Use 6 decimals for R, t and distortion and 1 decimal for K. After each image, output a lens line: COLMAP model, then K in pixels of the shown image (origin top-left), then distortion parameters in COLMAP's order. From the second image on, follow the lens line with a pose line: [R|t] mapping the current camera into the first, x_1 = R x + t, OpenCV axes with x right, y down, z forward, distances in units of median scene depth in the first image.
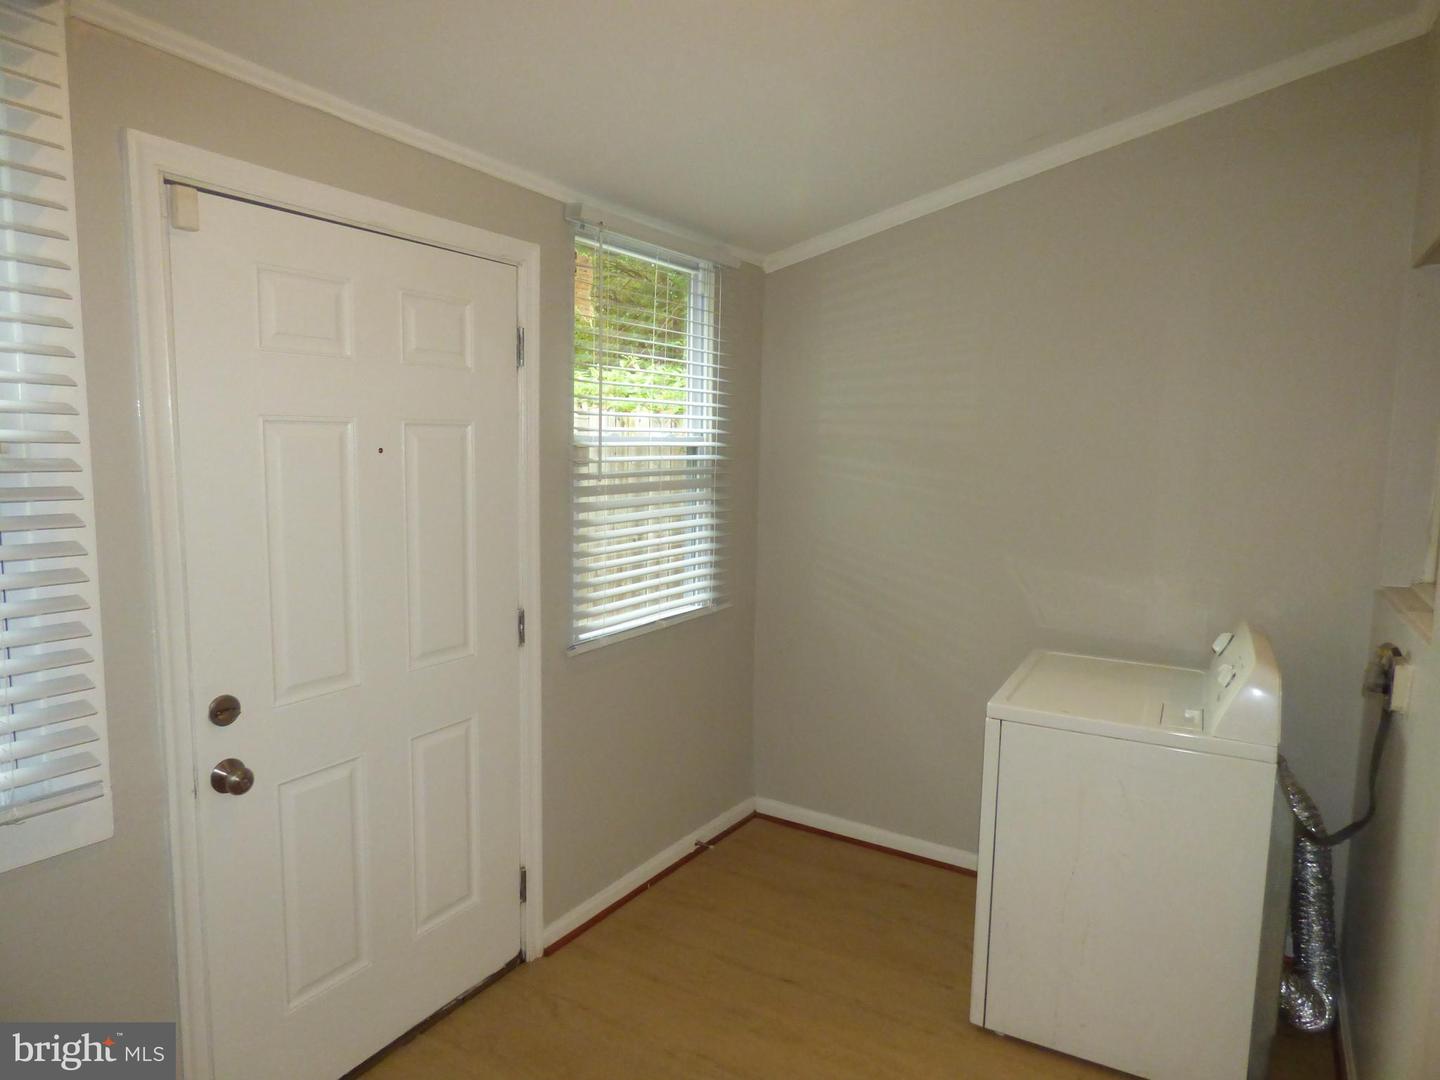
lens RADIAL K [[883.8, 0, 729.7], [0, 883.8, 536.1], [0, 0, 1]] dist [-0.020411, -0.001418]
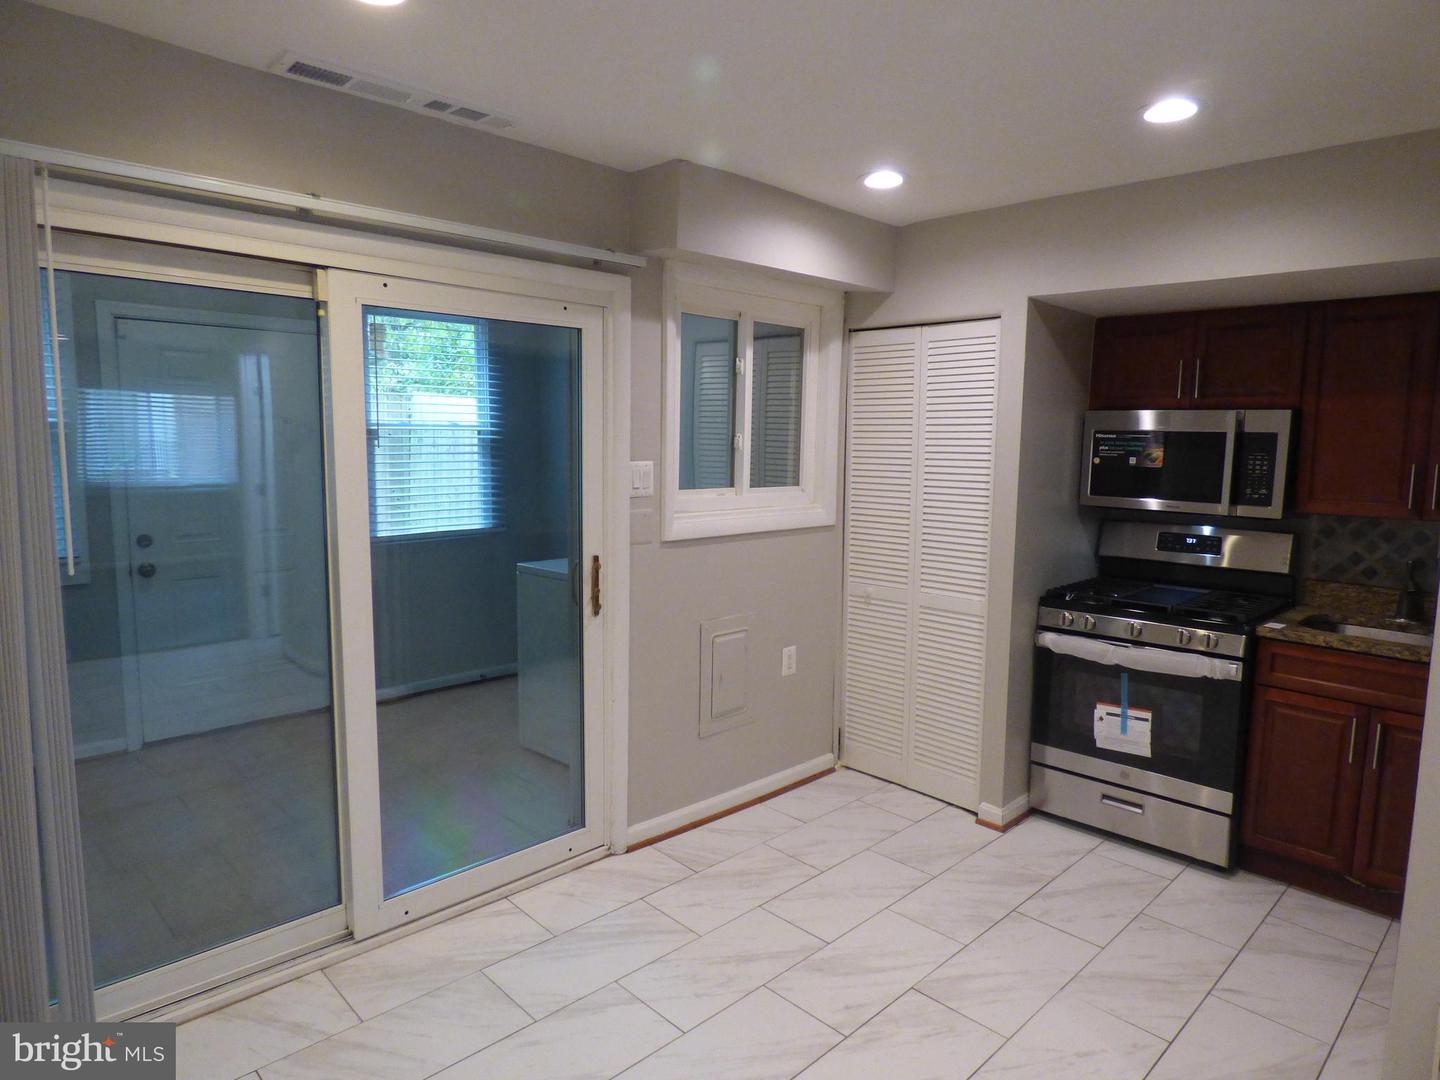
lens RADIAL K [[872.7, 0, 721.2], [0, 872.7, 536.9], [0, 0, 1]] dist [-0.020692, 0.003590]
pose [[0.970441, 0.022106, -0.240322, 1.038940], [-0.021553, 0.999756, 0.004927, 0.103305], [0.240372, 0.000399, 0.970681, -0.606943]]
